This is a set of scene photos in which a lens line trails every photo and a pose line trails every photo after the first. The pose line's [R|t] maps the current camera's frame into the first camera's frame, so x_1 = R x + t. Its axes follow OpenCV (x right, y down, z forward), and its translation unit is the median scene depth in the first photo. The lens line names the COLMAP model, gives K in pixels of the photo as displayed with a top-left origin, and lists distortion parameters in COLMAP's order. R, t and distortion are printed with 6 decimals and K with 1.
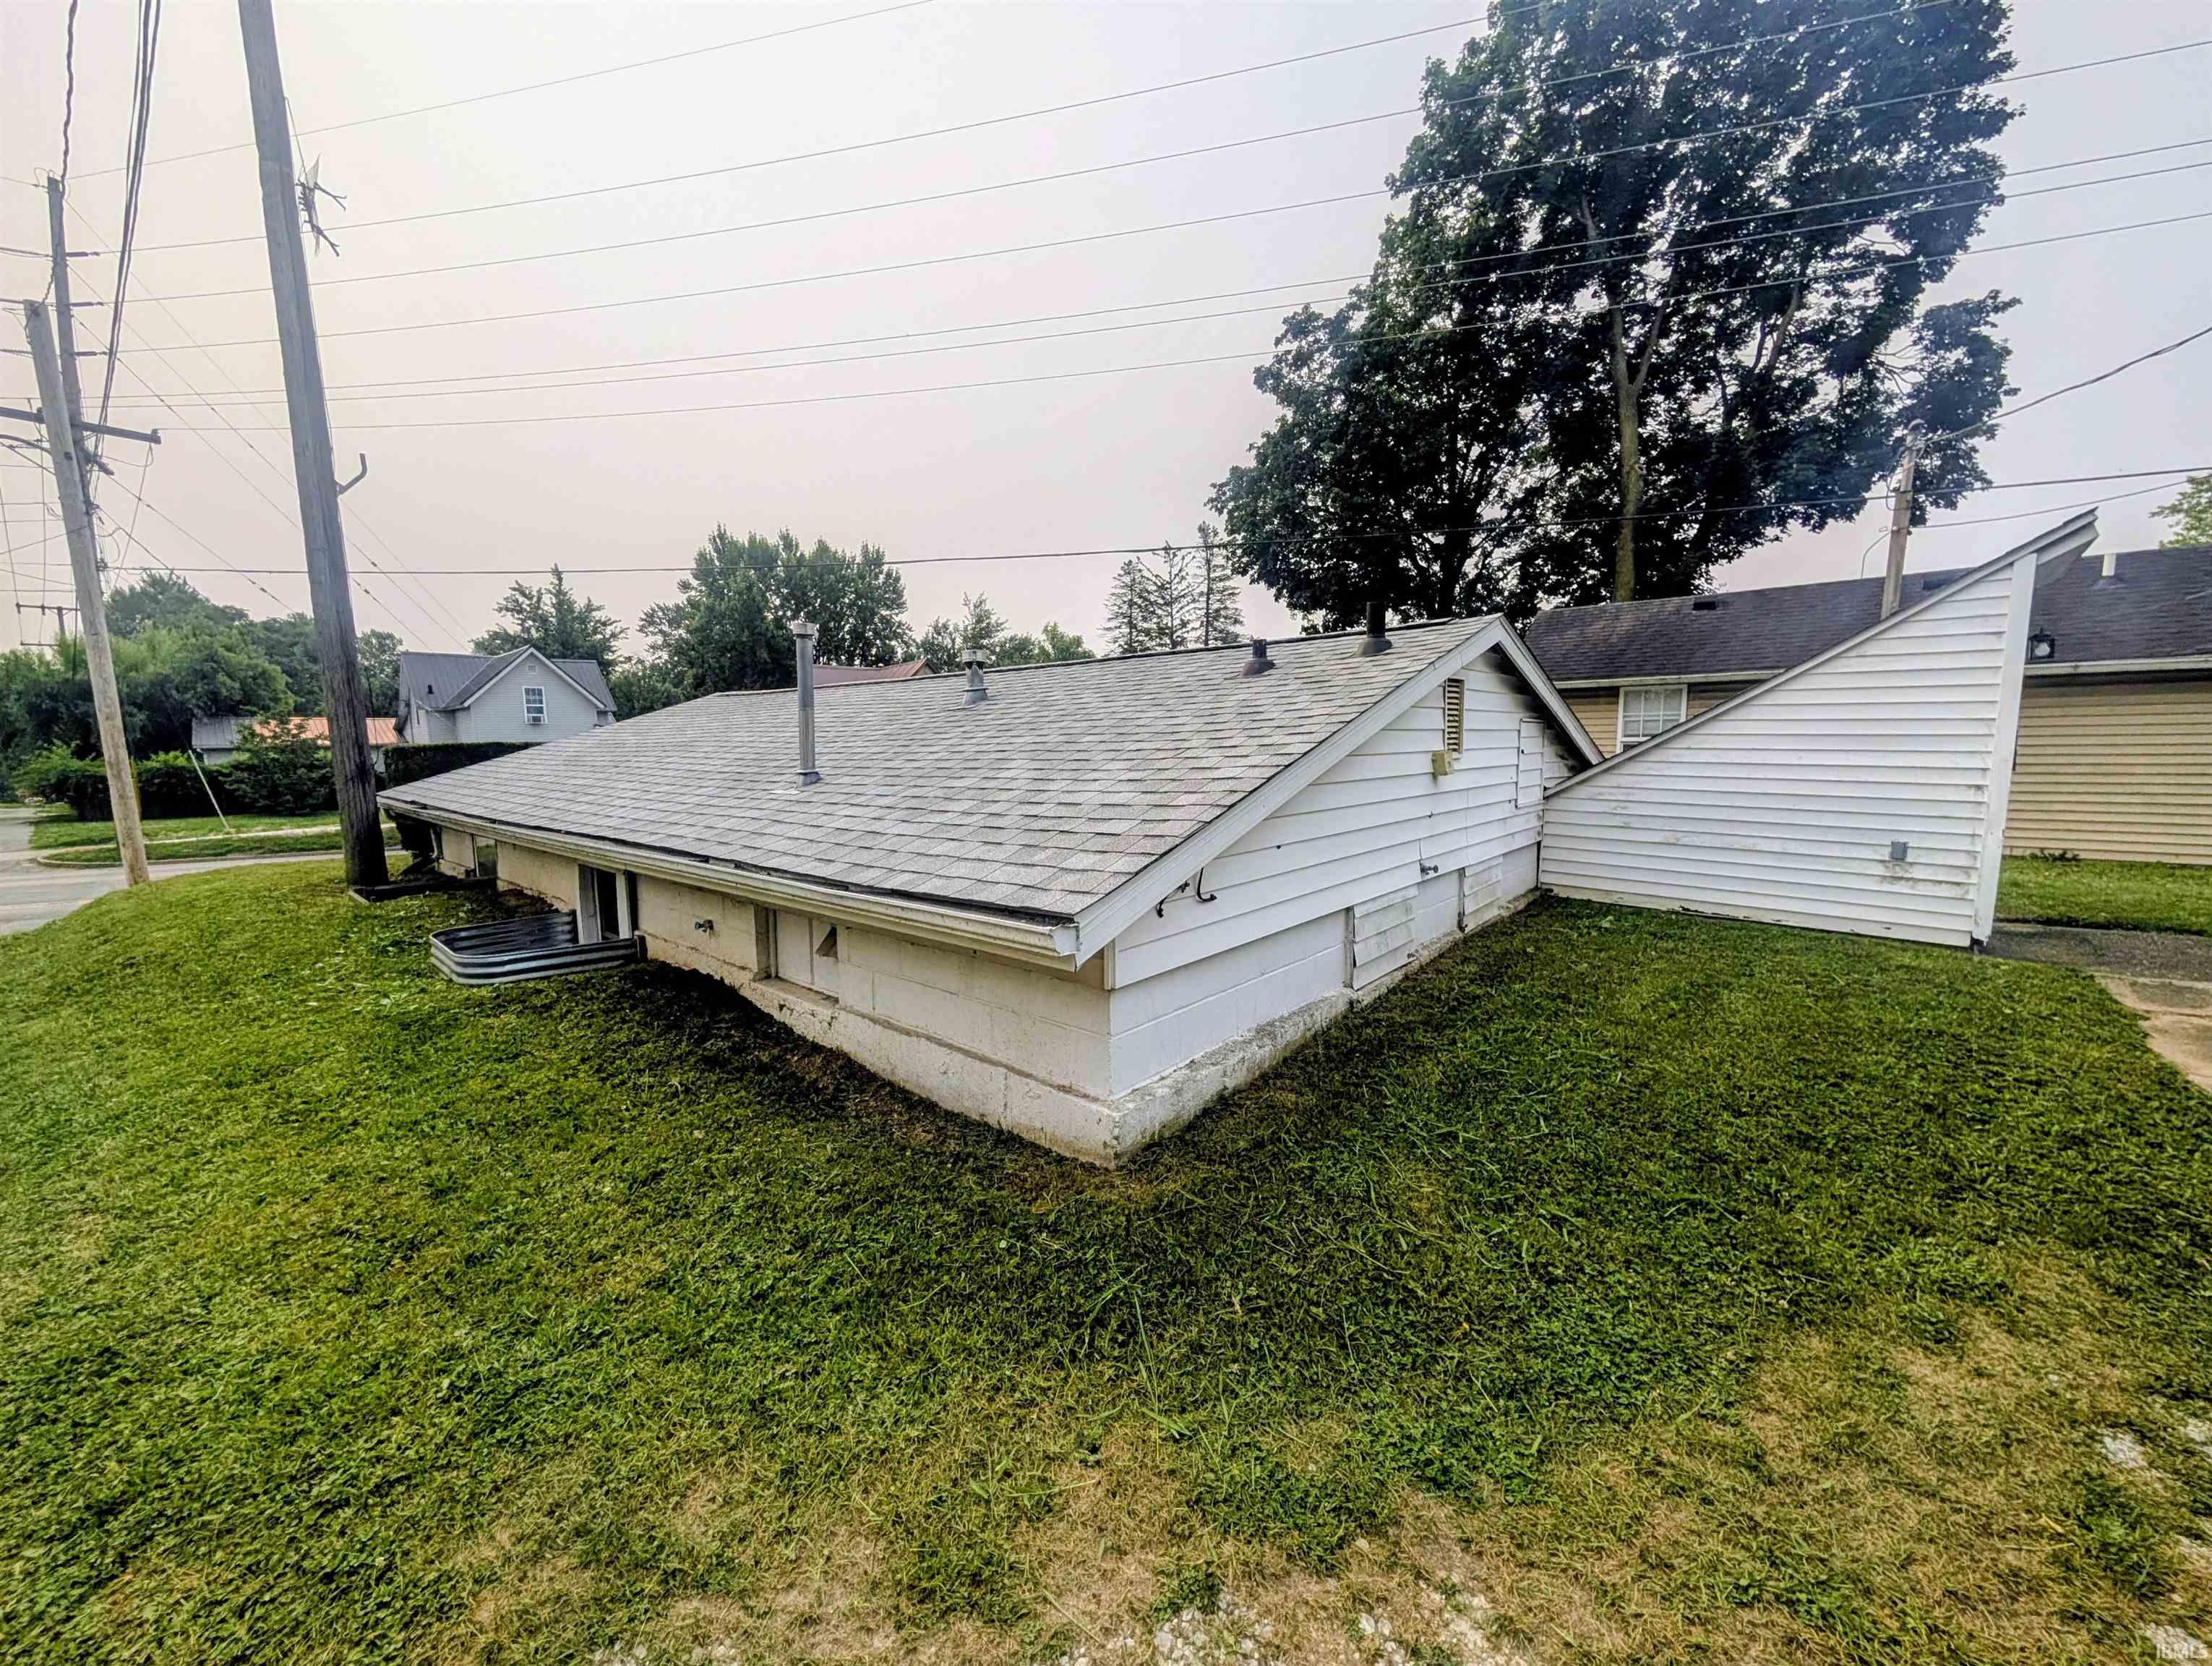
lens RADIAL K [[848.2, 0, 1086.8], [0, 848.2, 838.7], [0, 0, 1]] dist [-0.000311, -0.000179]
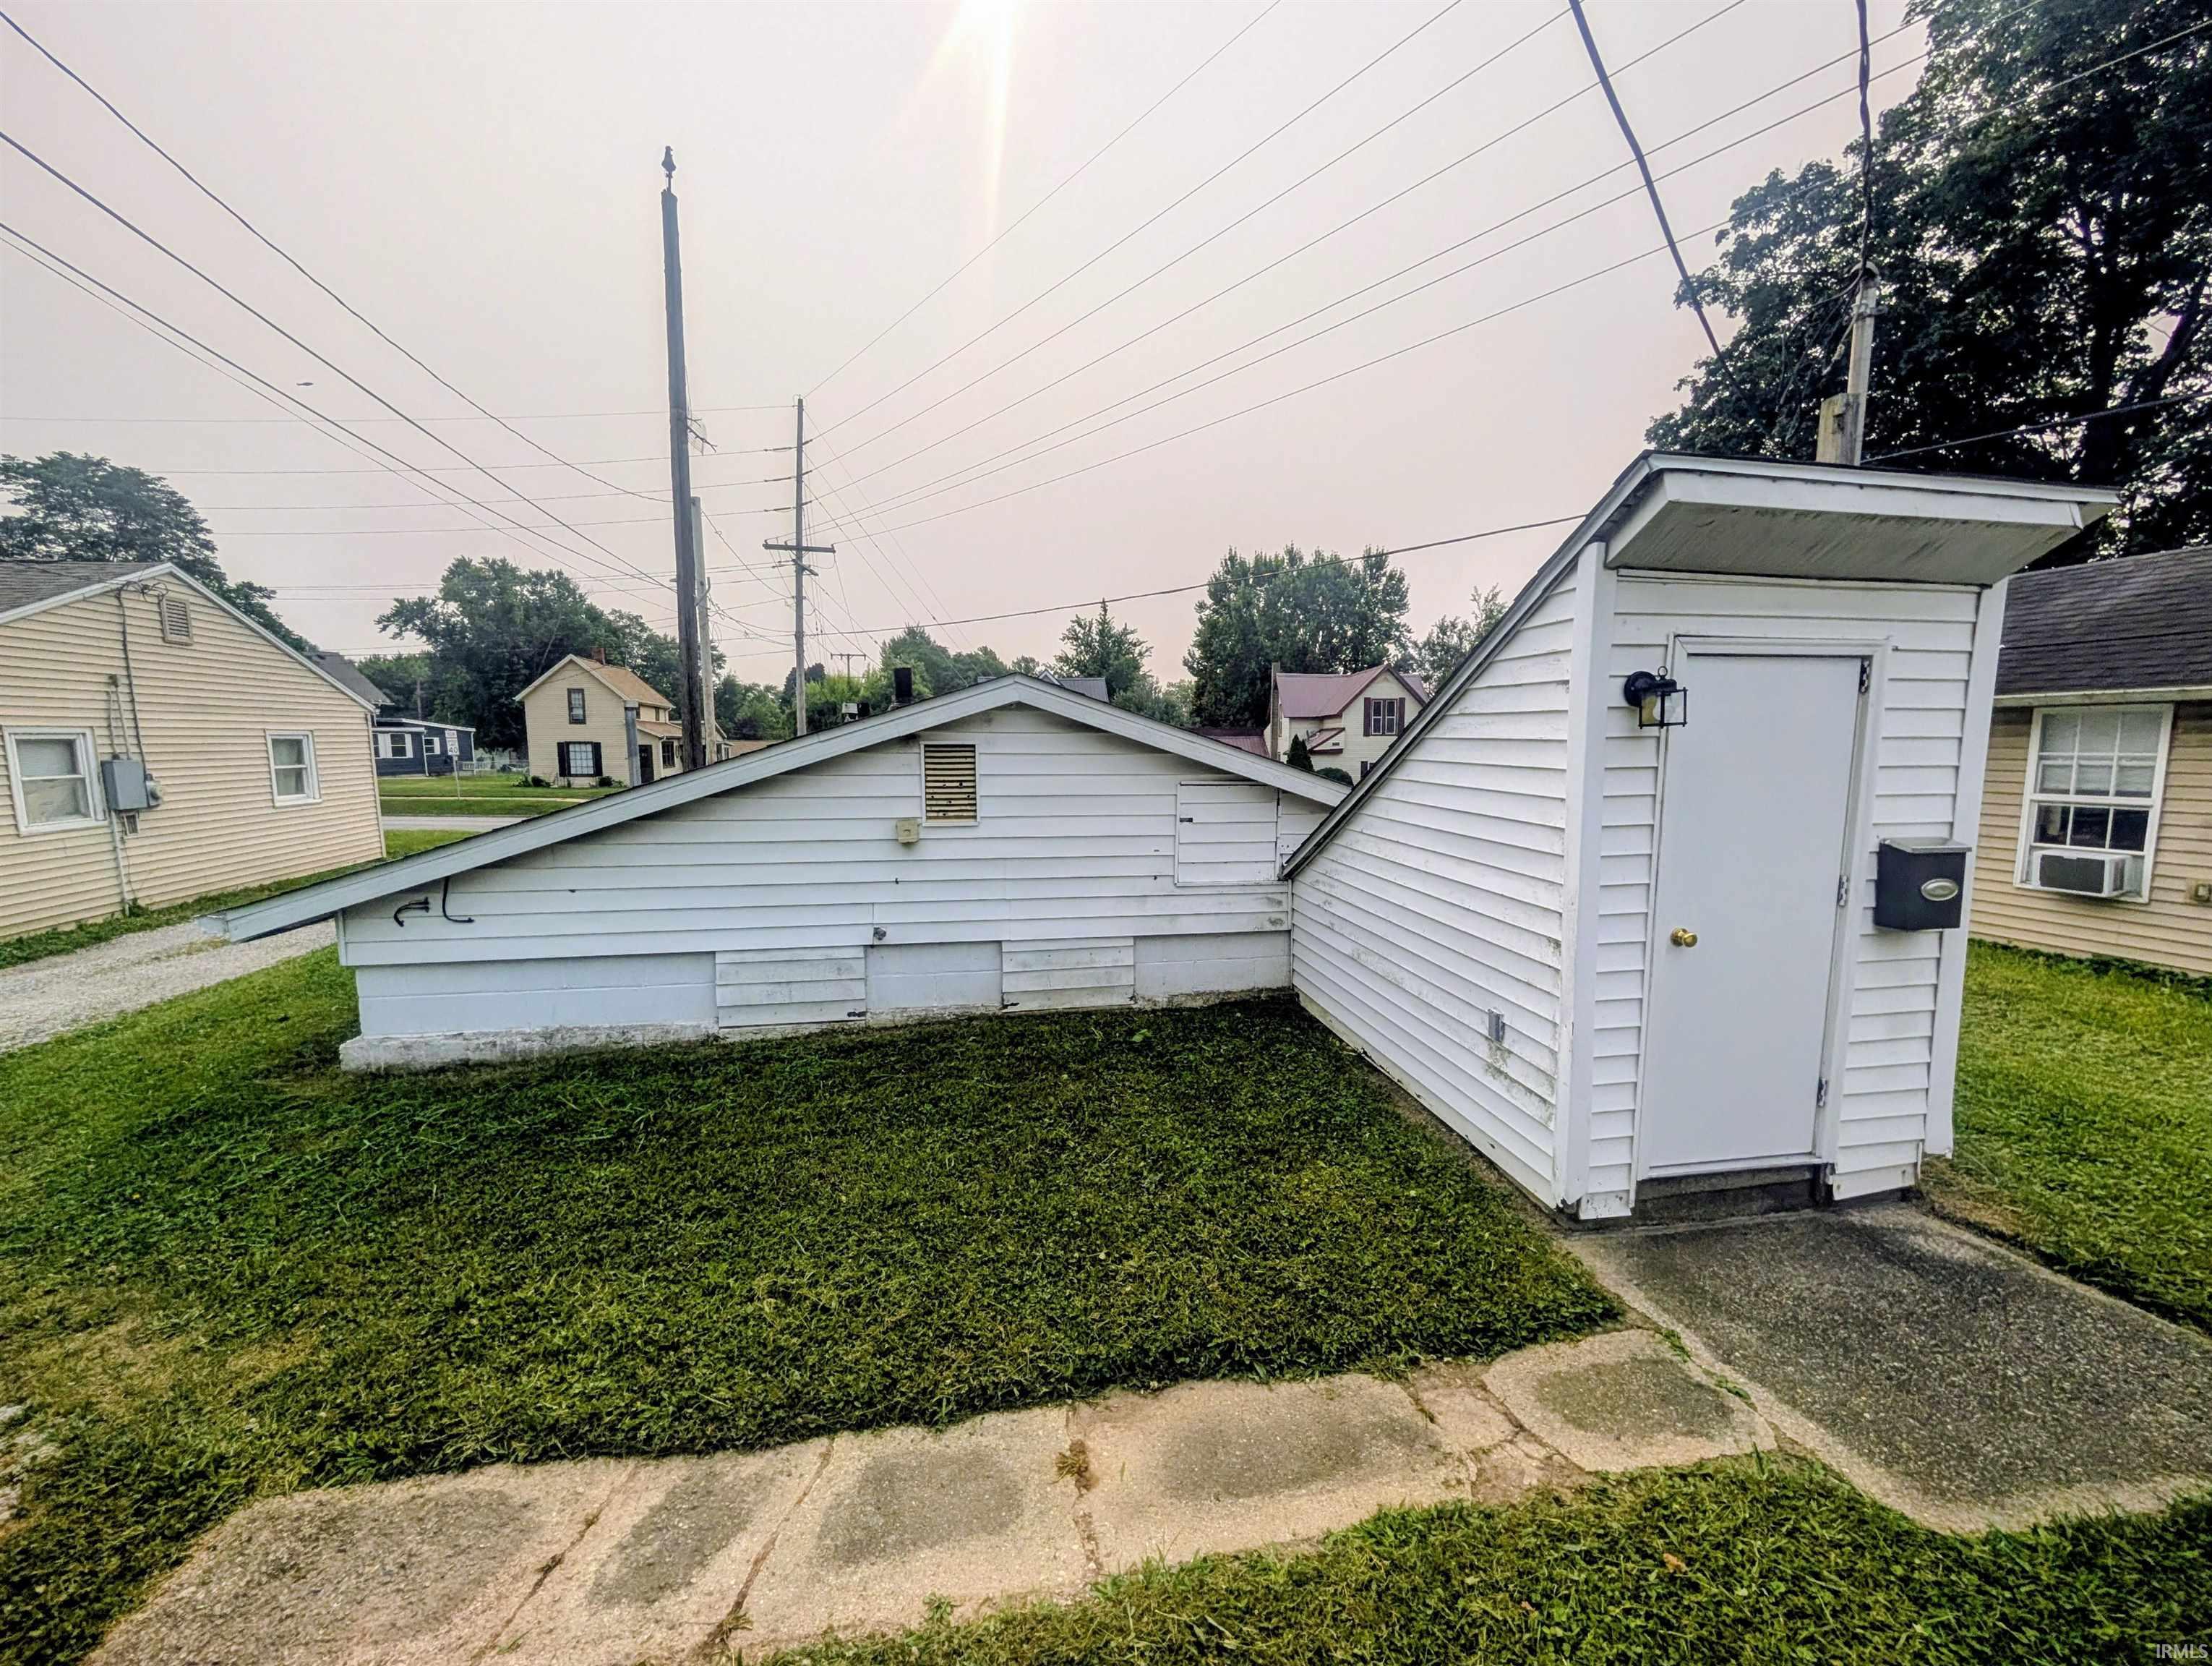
lens RADIAL K [[842.7, 0, 1090.9], [0, 842.7, 831.6], [0, 0, 1]] dist [-0.001786, 0.000765]
pose [[0.785240, 0.079600, -0.614054, 0.275554], [-0.083291, 0.996268, 0.022635, -0.029525], [0.613564, 0.033371, 0.788940, 0.082985]]
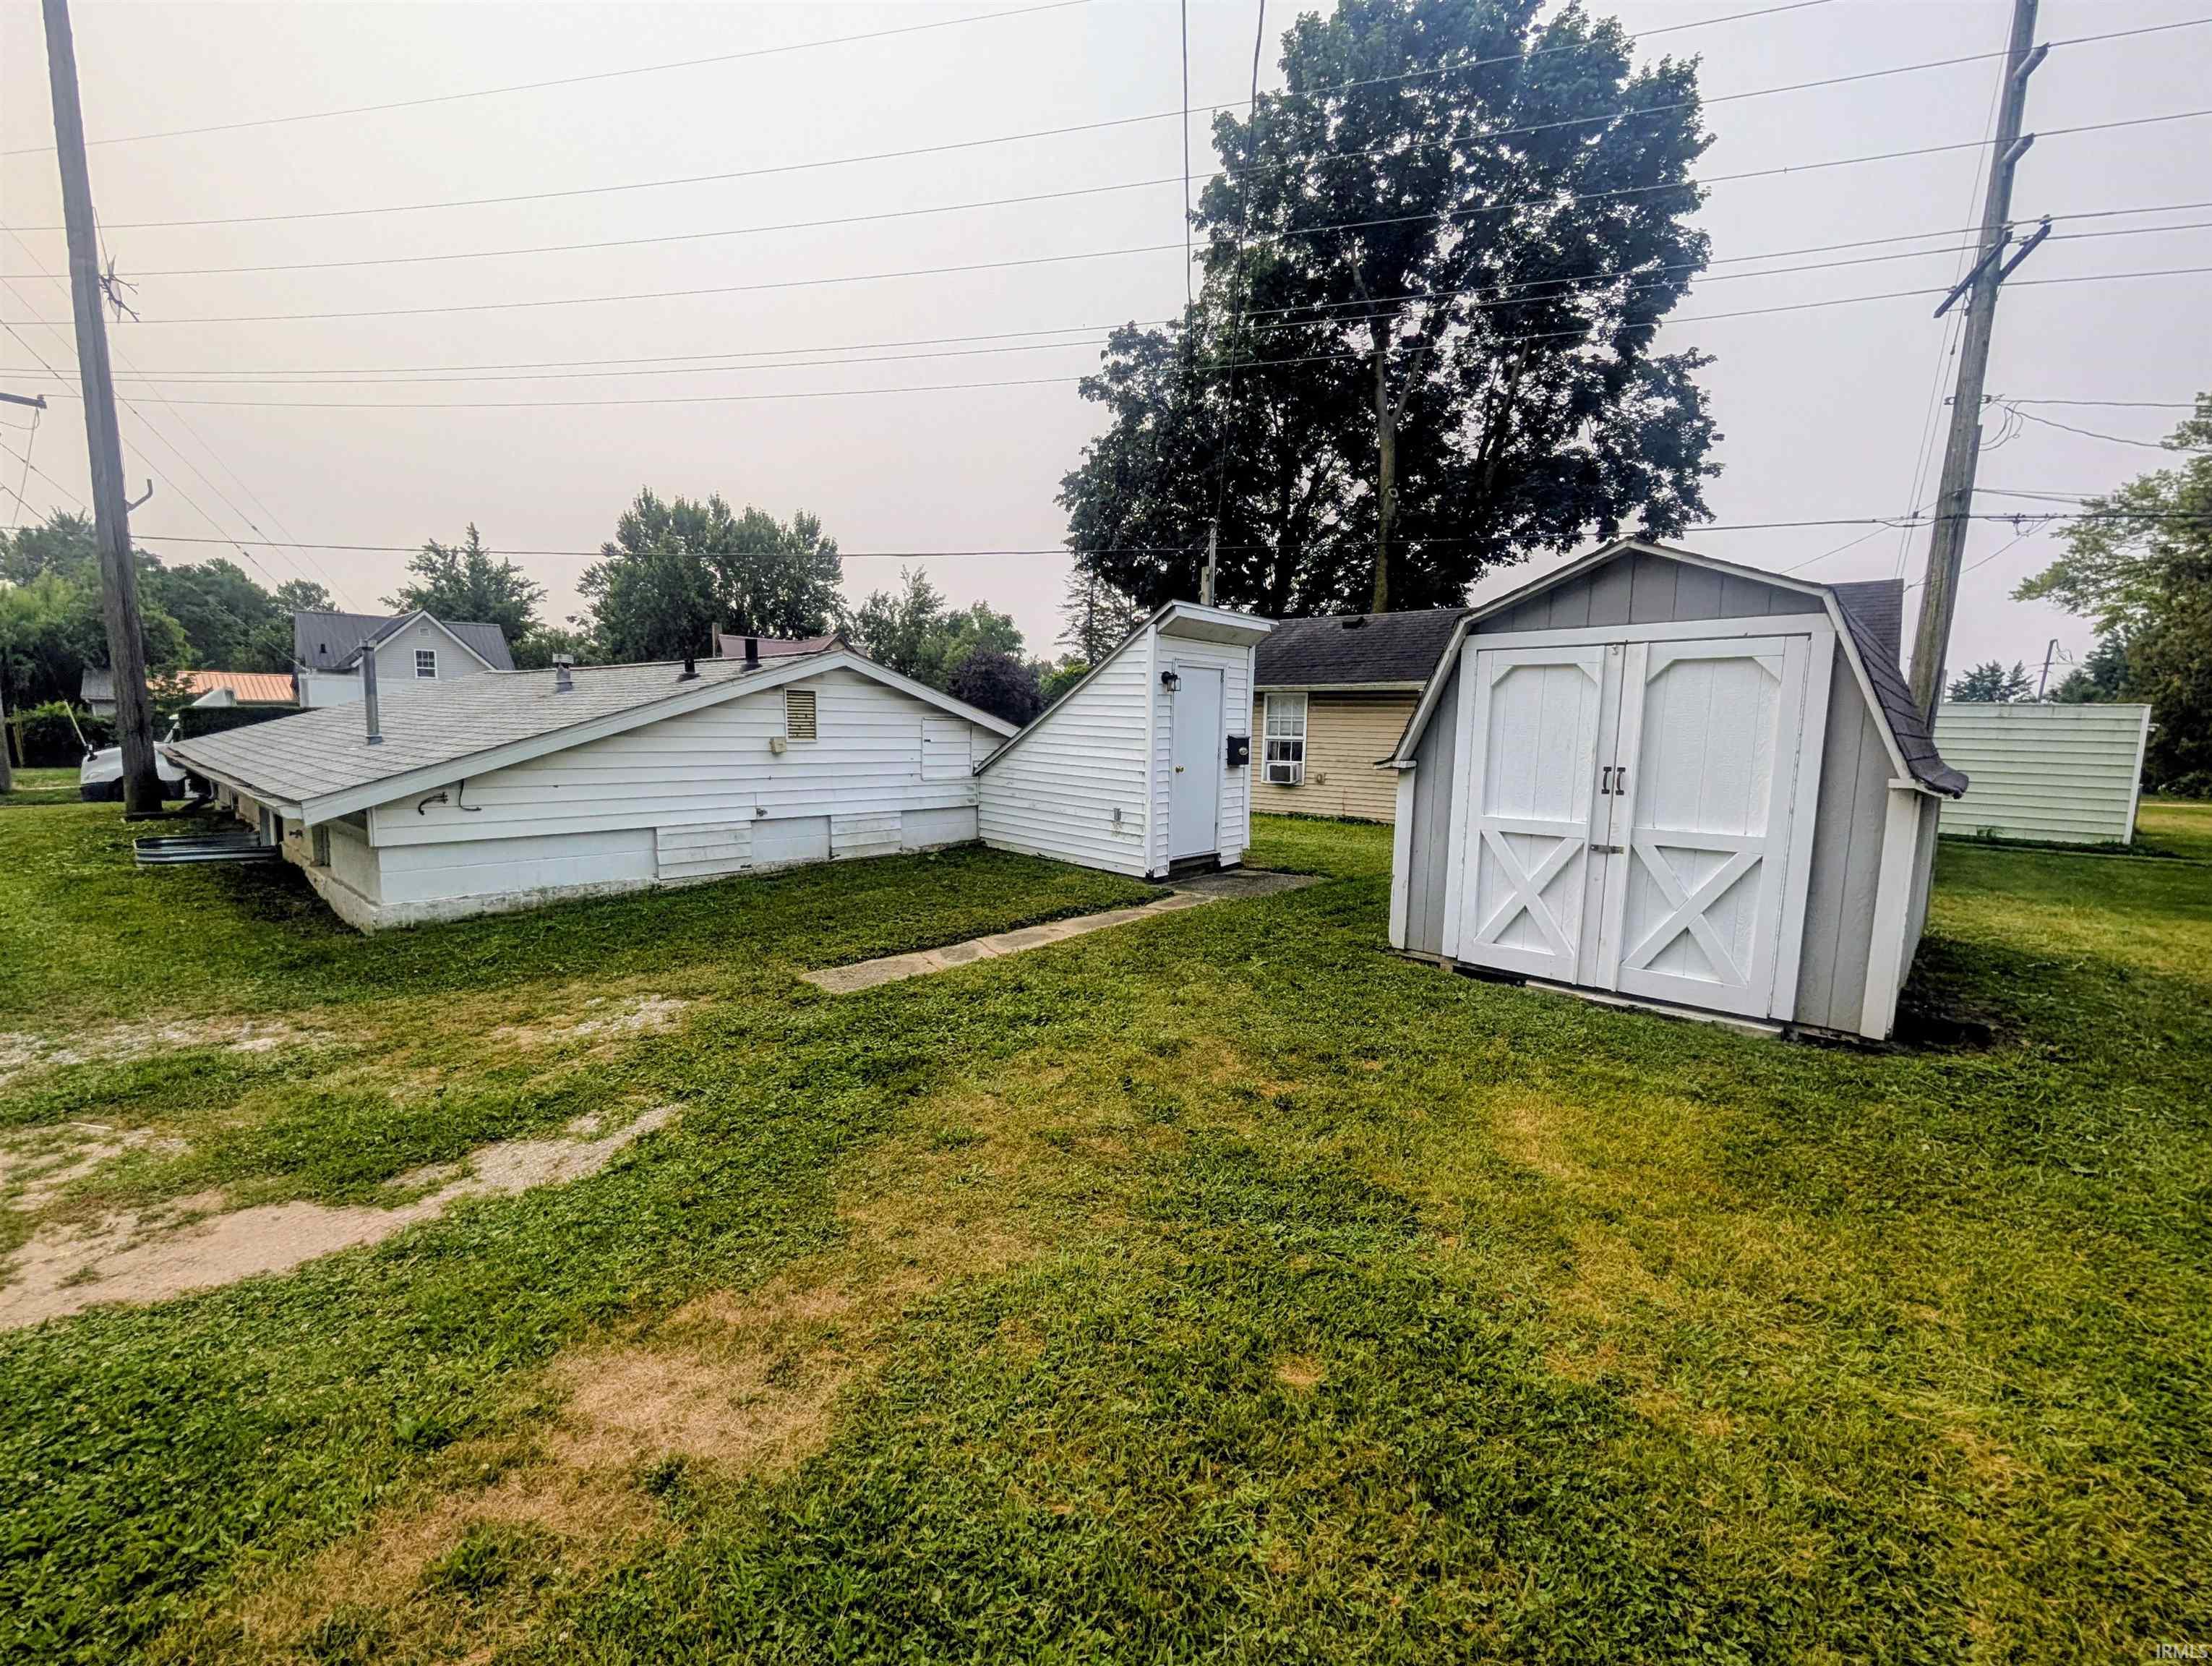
lens RADIAL K [[927.3, 0, 1113.2], [0, 927.3, 832.1], [0, 0, 1]] dist [-0.002375, -0.000033]
pose [[0.999382, 0.033407, 0.010904, 0.235668], [-0.033439, 0.999437, 0.002839, 0.010418], [-0.010803, -0.003202, 0.999937, -0.161631]]
